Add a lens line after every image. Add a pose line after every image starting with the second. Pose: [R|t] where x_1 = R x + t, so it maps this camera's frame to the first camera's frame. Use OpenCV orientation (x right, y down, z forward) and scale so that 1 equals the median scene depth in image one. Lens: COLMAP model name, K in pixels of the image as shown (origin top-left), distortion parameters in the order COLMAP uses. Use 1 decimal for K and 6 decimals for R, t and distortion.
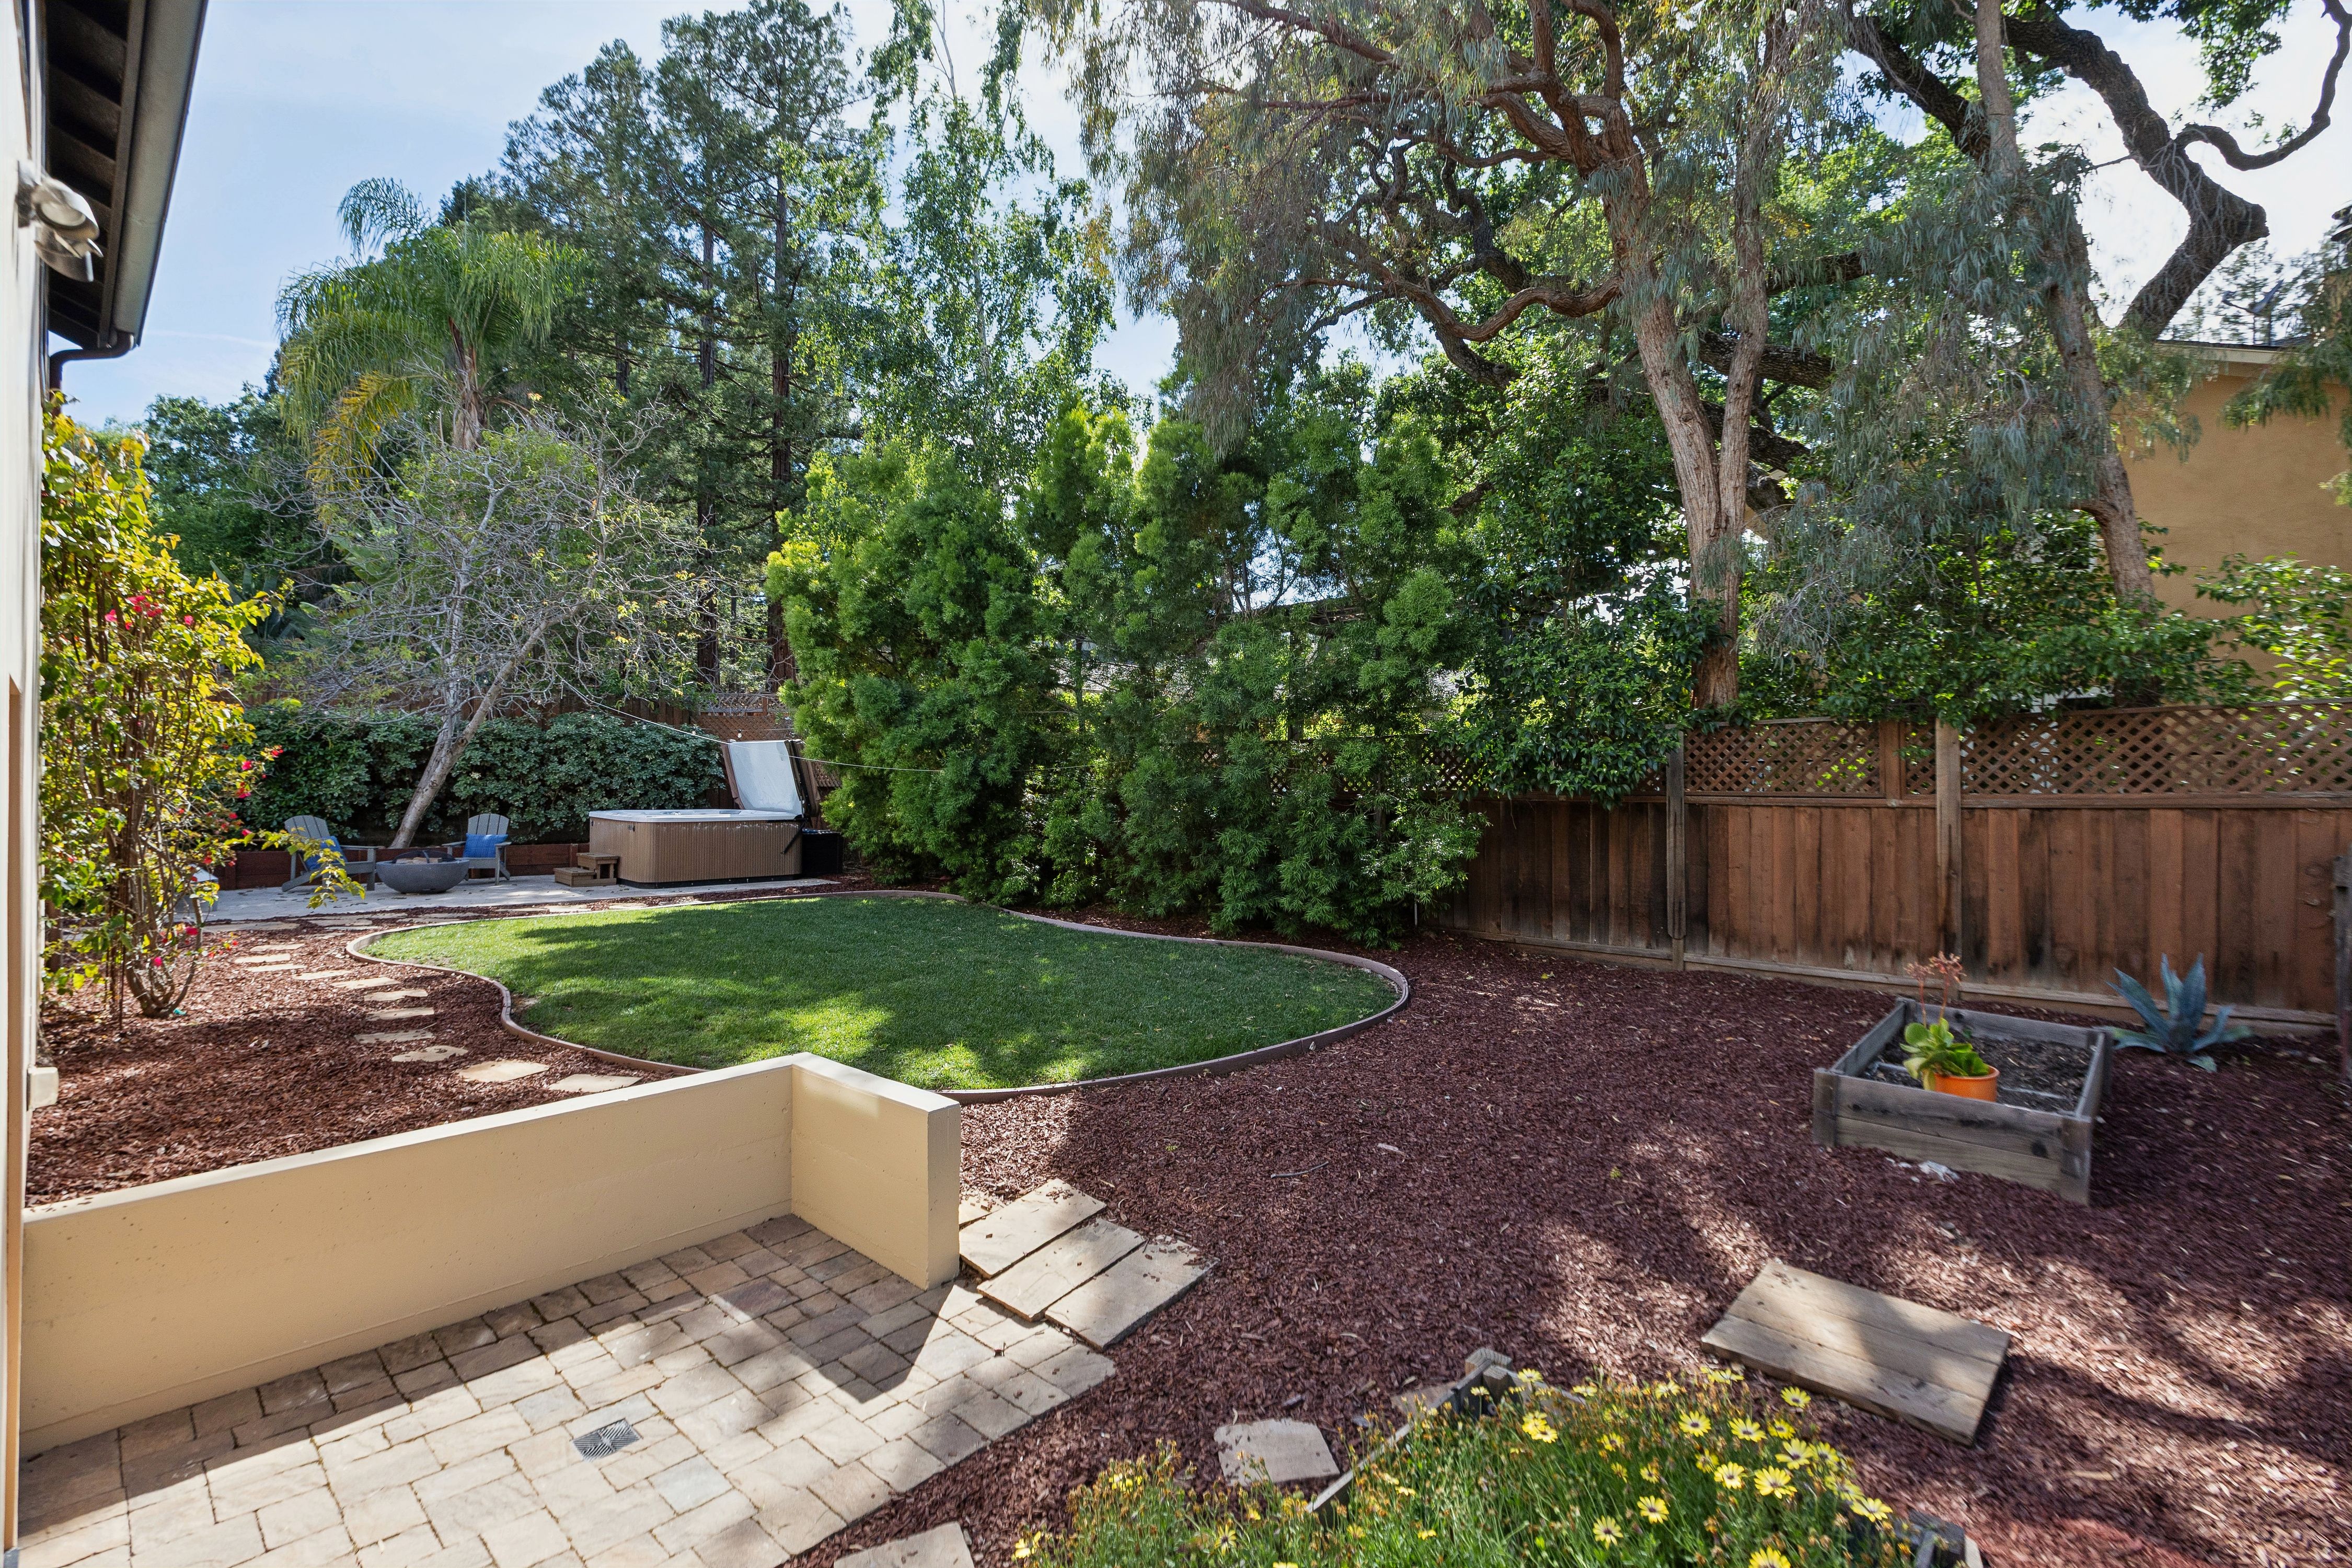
lens RADIAL K [[1027.5, 0, 1174.5], [0, 1027.5, 780.8], [0, 0, 1]] dist [-0.001176, -0.000161]
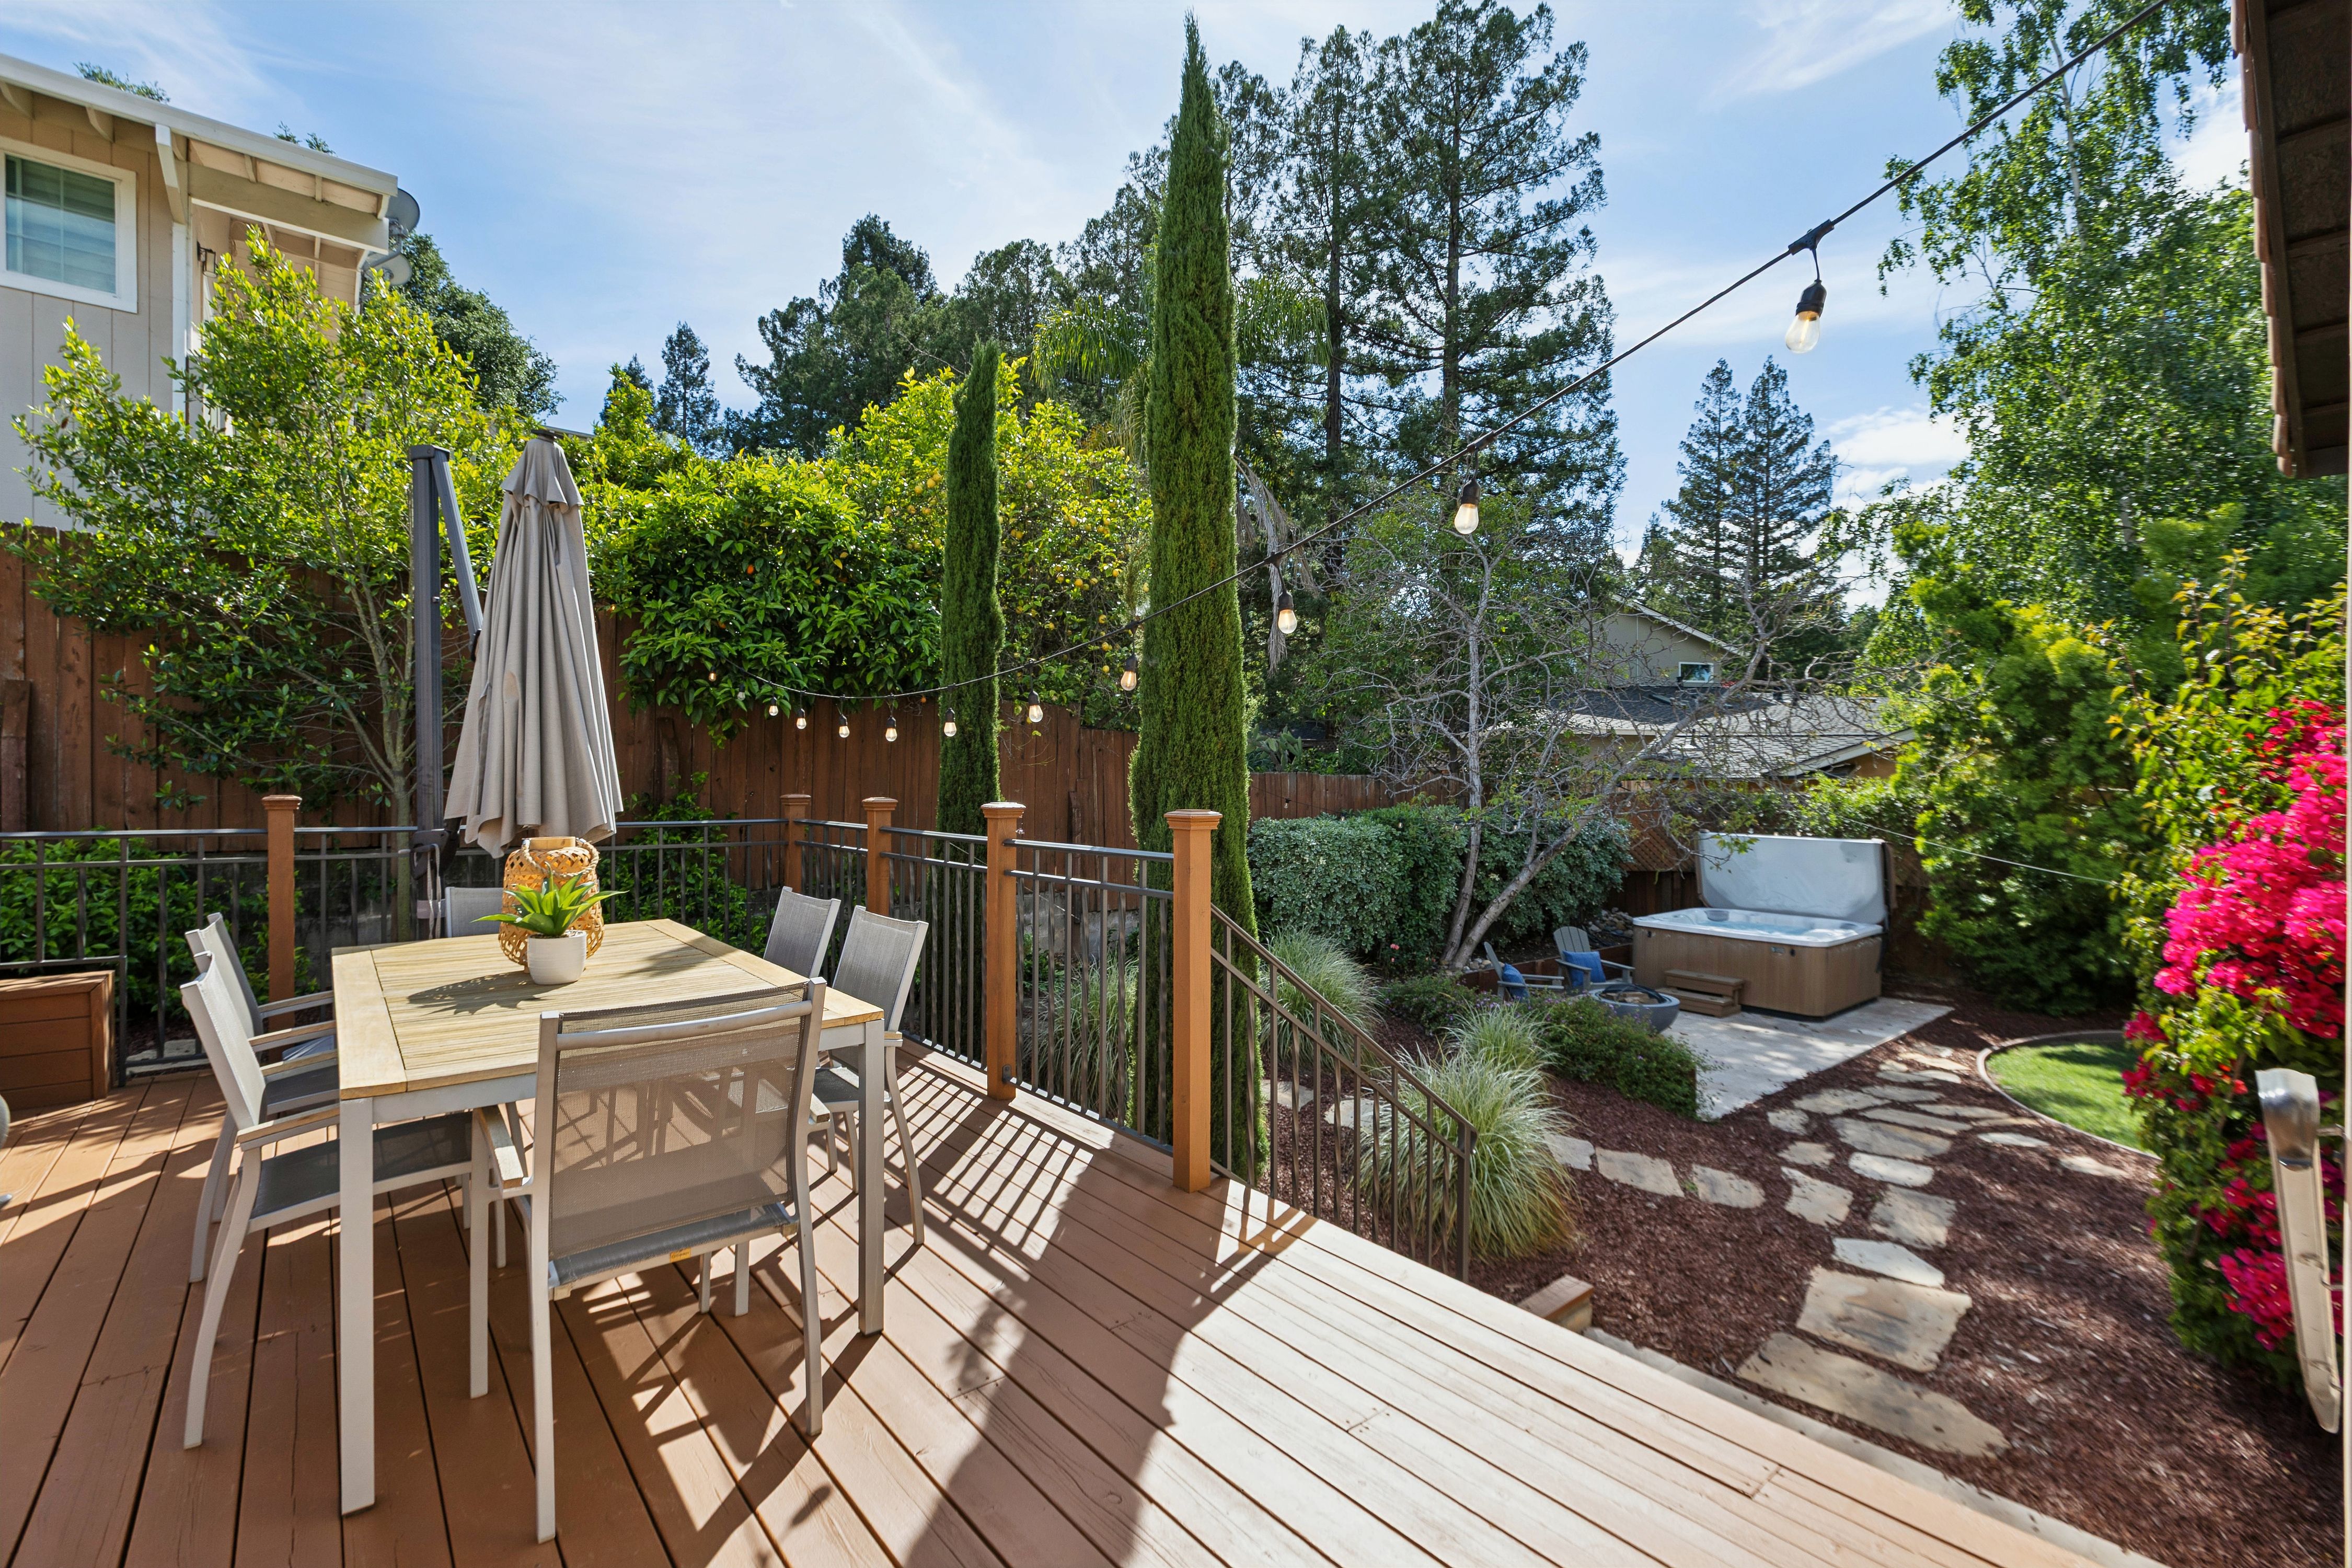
lens RADIAL K [[1011.4, 0, 1203.6], [0, 1011.4, 775.0], [0, 0, 1]] dist [0.034199, 0.000174]
pose [[0.994564, -0.003156, -0.104076, -0.881665], [0.002783, 0.999989, -0.003730, -0.098878], [0.104087, 0.003420, 0.994562, 0.060216]]
